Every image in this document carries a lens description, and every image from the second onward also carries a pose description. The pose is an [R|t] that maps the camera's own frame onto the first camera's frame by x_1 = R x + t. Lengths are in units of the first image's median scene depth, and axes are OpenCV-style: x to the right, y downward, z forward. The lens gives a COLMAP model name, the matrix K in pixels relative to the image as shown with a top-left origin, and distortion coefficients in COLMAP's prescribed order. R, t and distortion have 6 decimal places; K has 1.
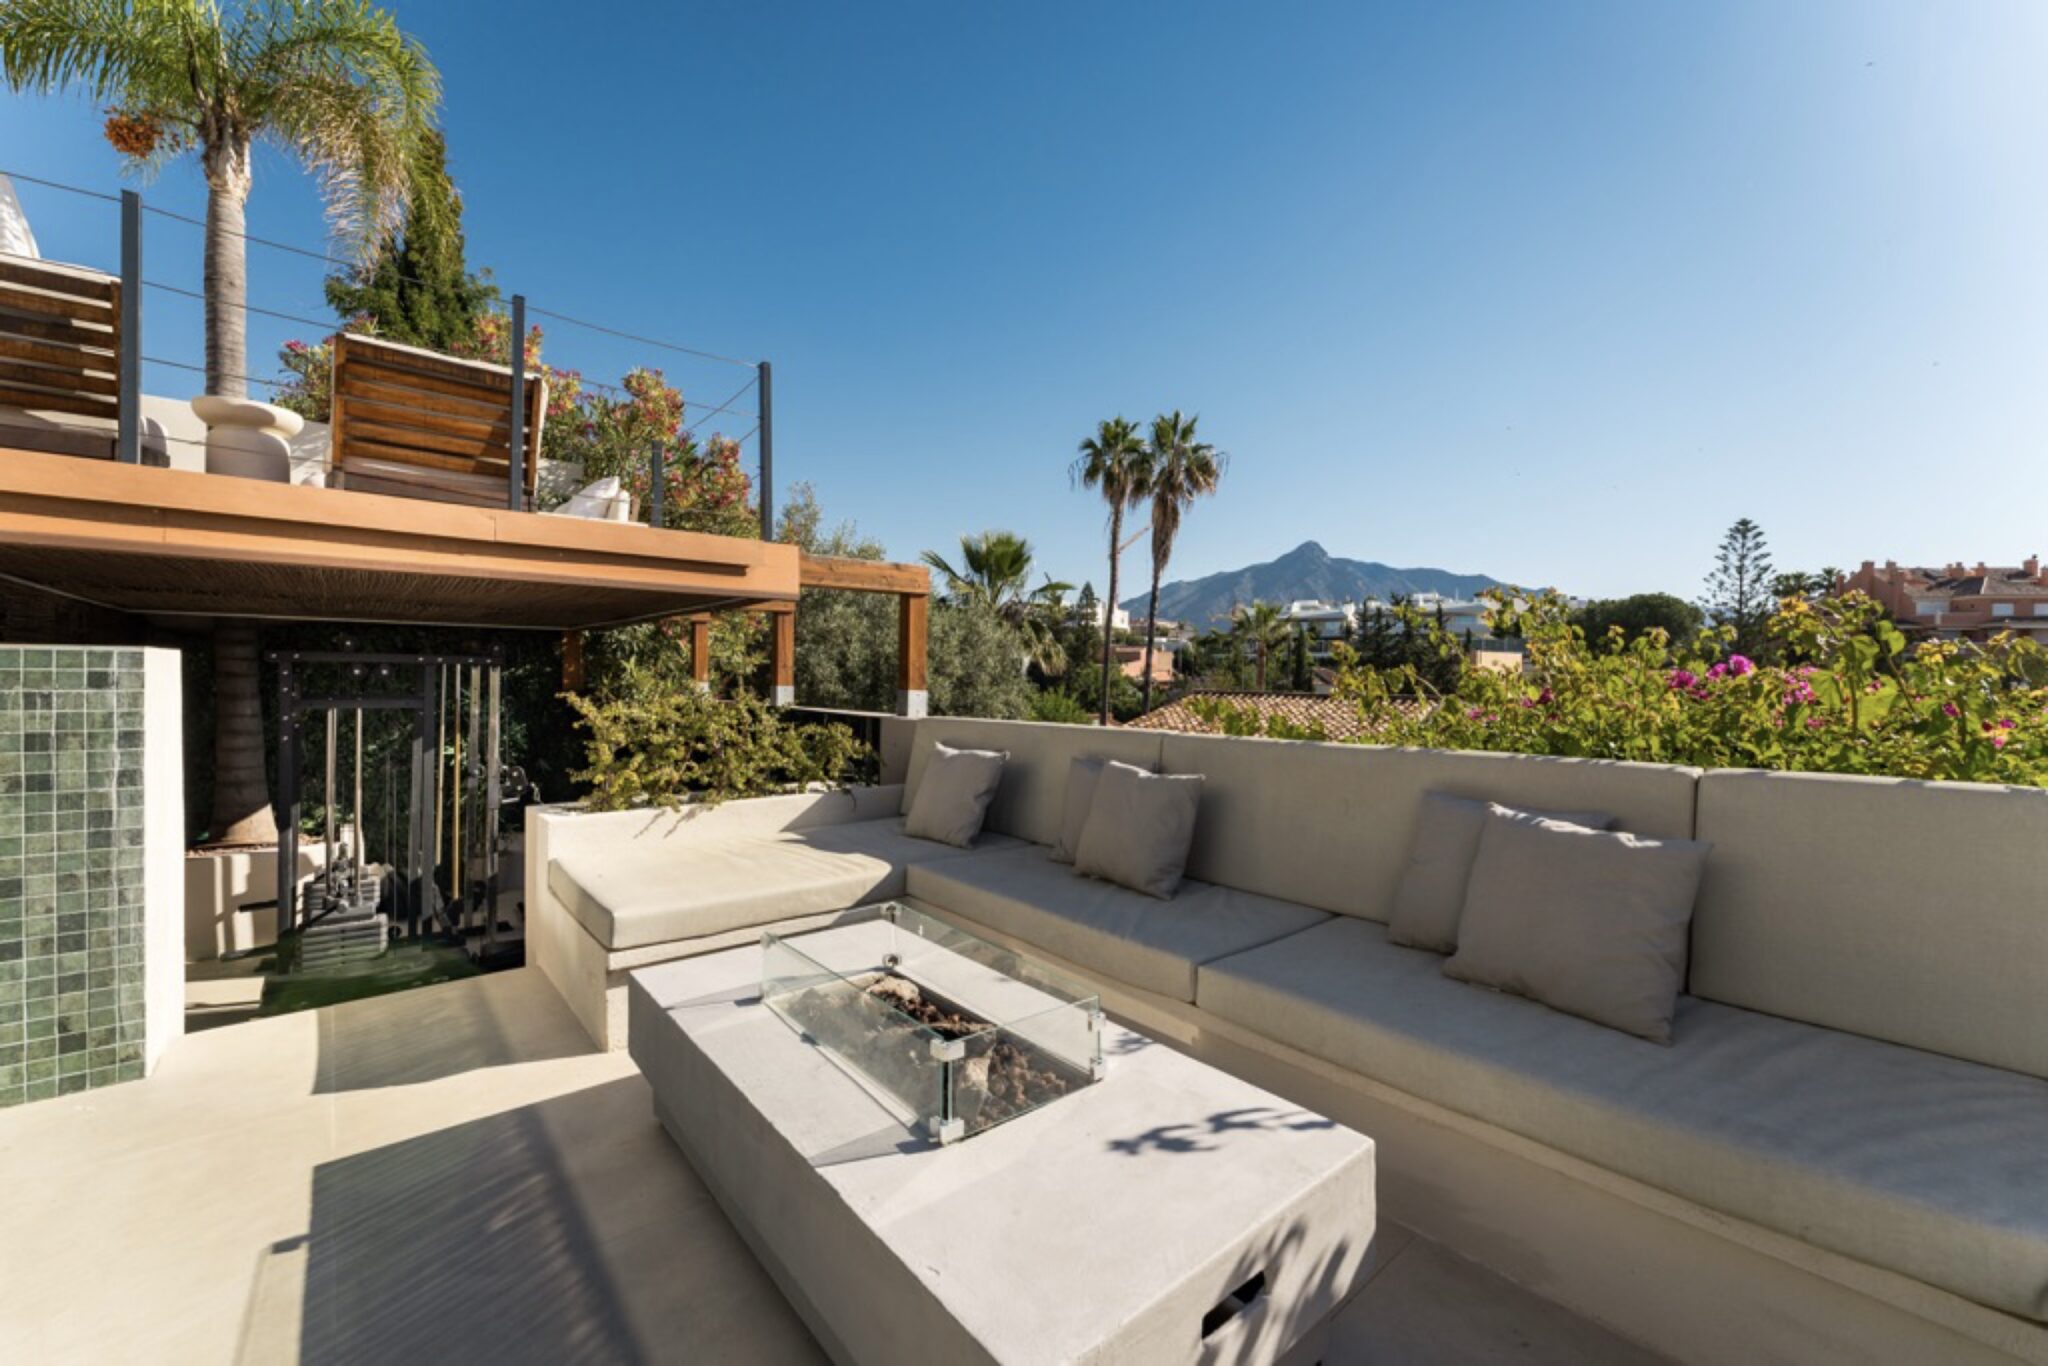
lens RADIAL K [[819.9, 0, 1031.6], [0, 819.9, 682.5], [0, 0, 1]] dist [-0.000671, 0.000020]
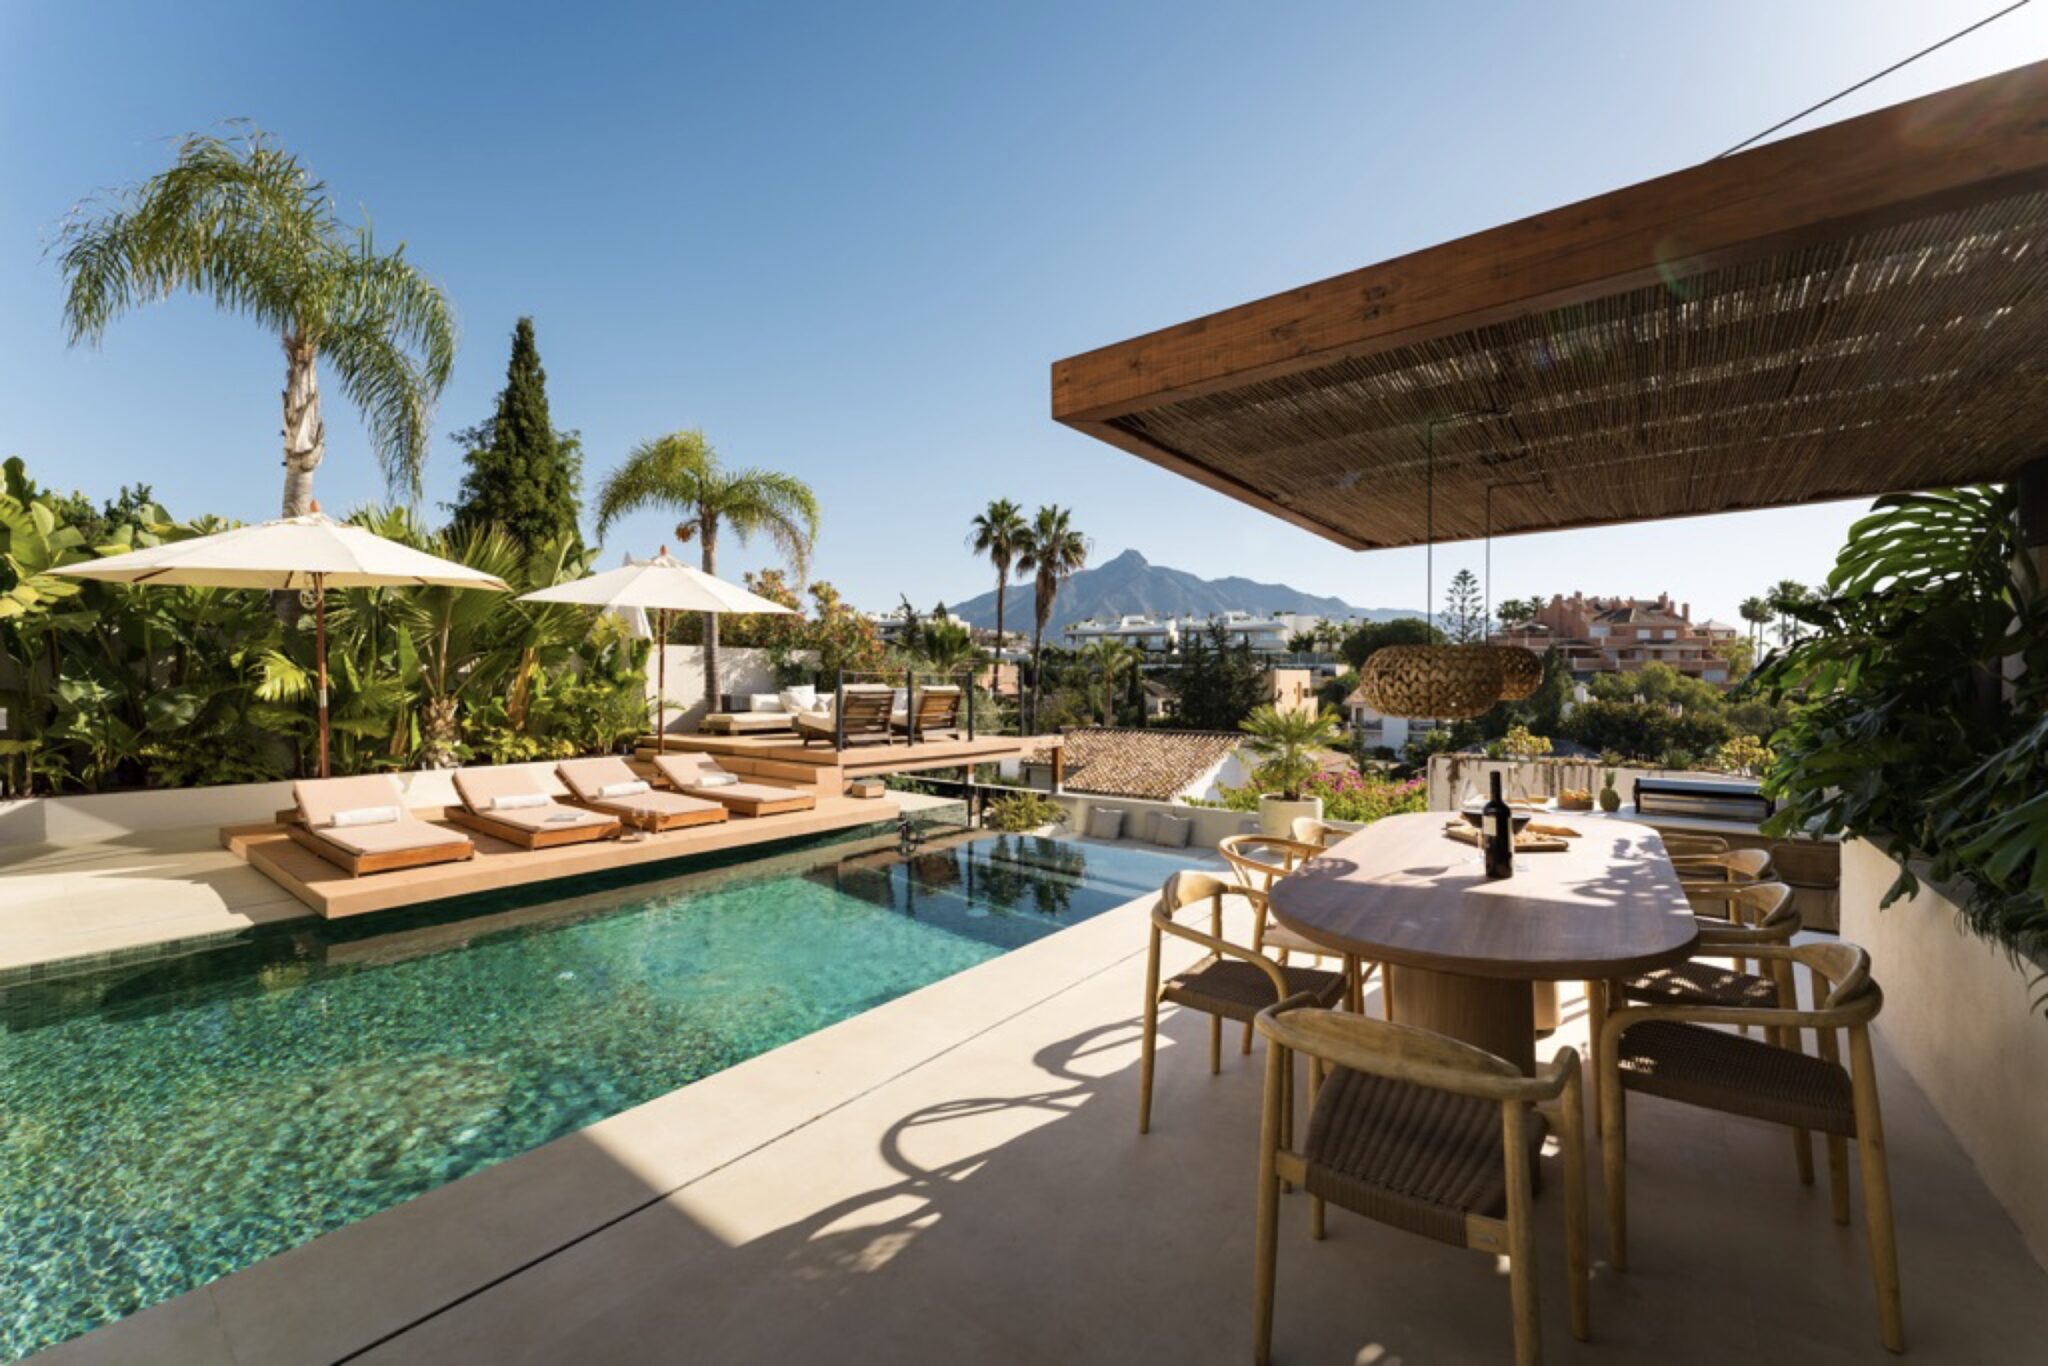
lens RADIAL K [[819.9, 0, 1031.0], [0, 819.9, 680.2], [0, 0, 1]] dist [-0.000671, 0.000020]
pose [[0.979385, -0.008221, 0.201833, -0.211981], [0.009529, 0.999939, -0.005511, -0.085543], [-0.201776, 0.007321, 0.979404, -0.436998]]
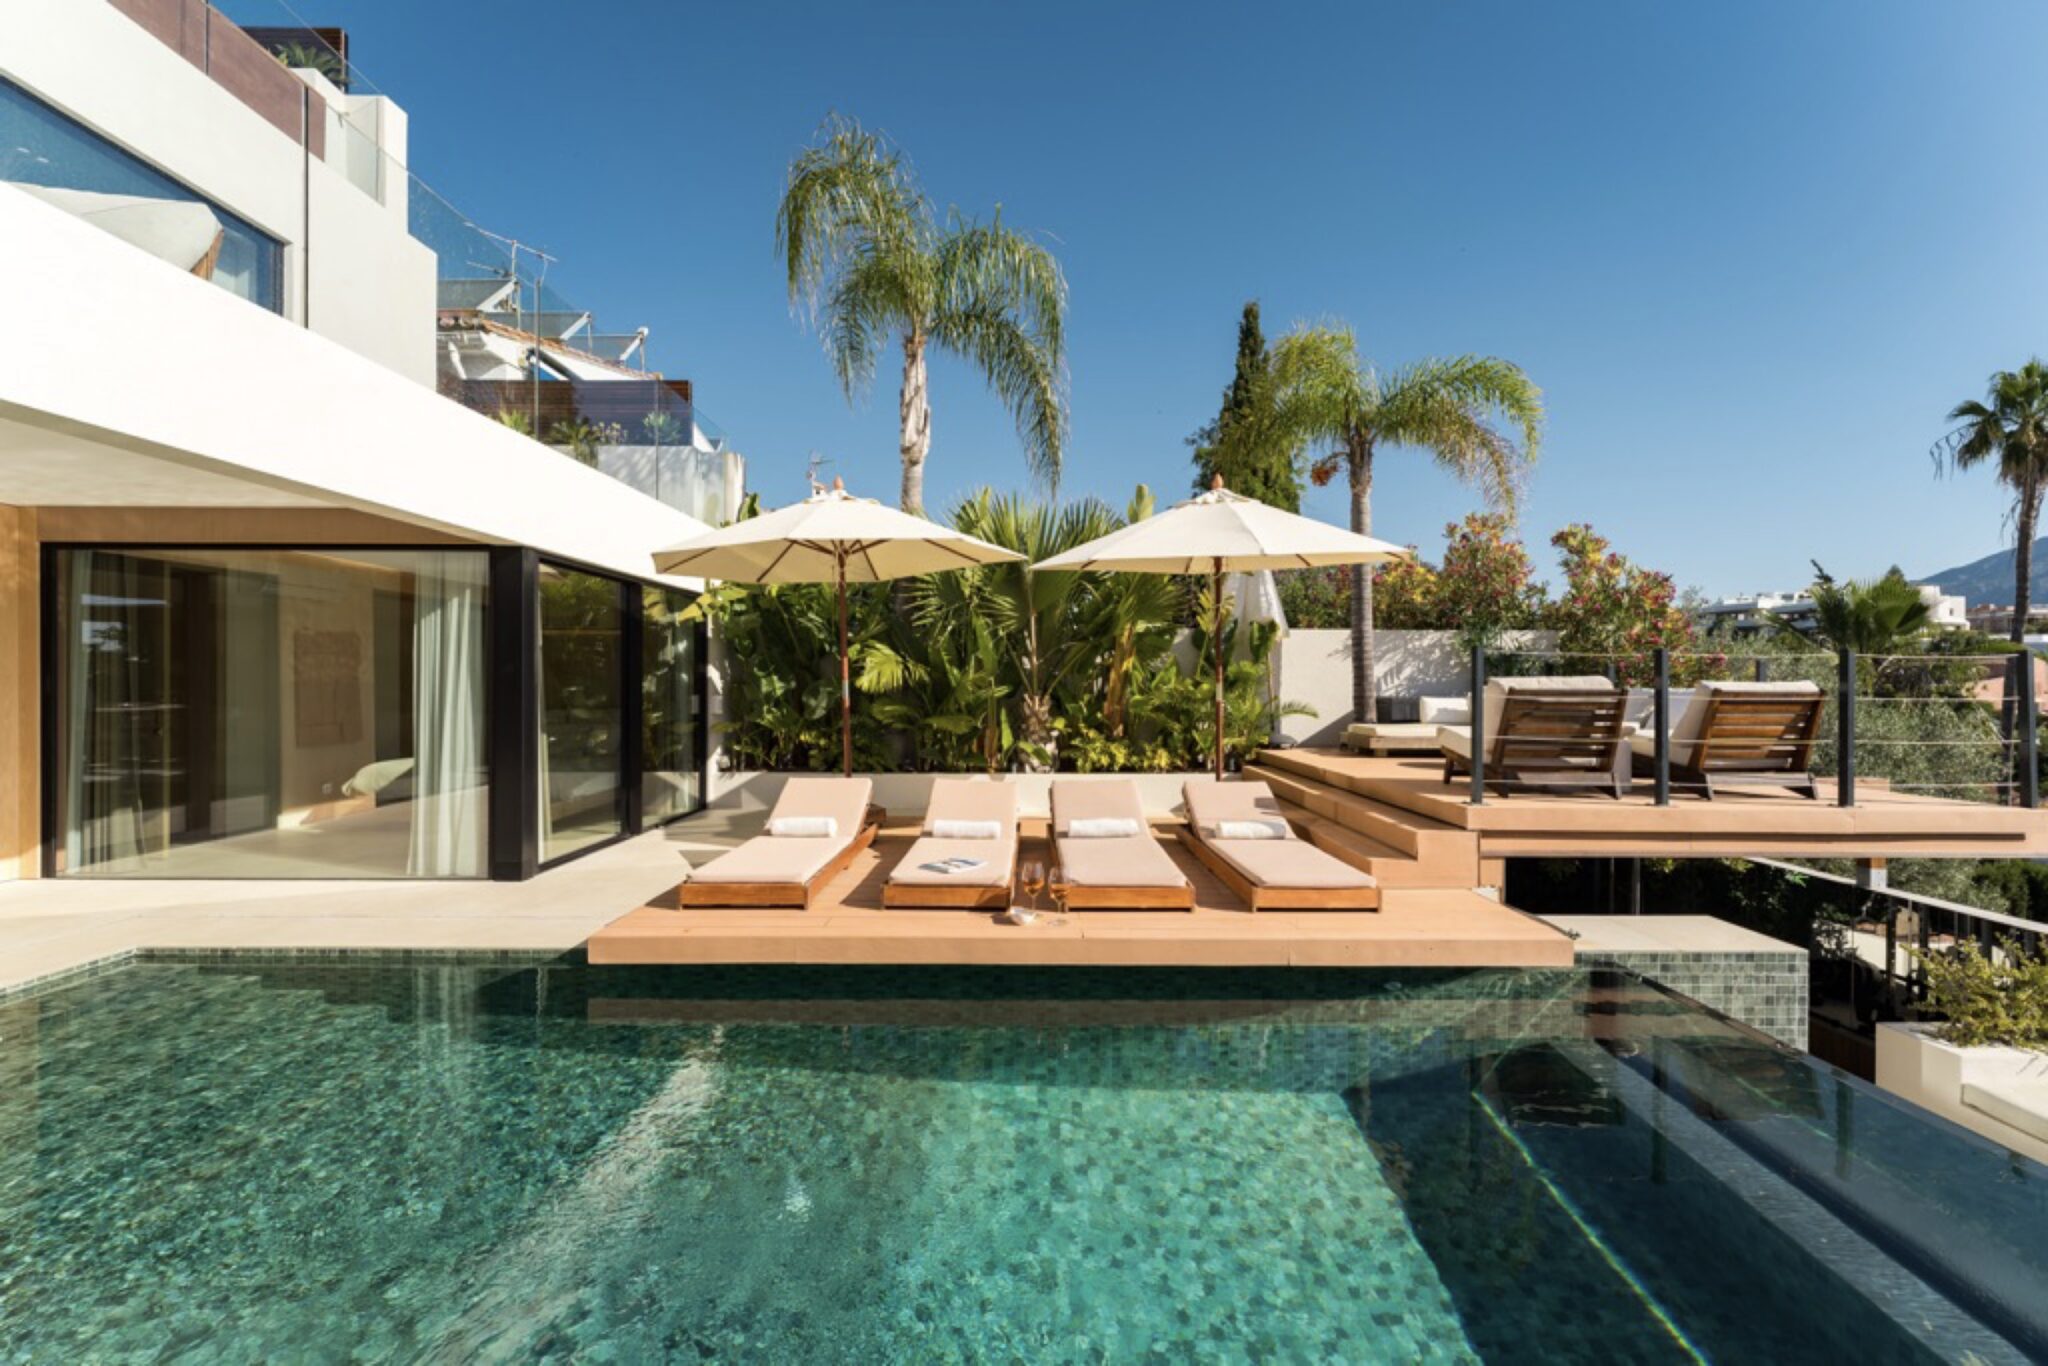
lens RADIAL K [[859.4, 0, 1020.8], [0, 859.4, 683.4], [0, 0, 1]] dist [-0.007971, 0.001805]
pose [[0.758929, -0.007078, -0.651135, -0.152845], [-0.001917, 0.999912, -0.013104, -0.079846], [0.651171, 0.011193, 0.758849, -0.209255]]
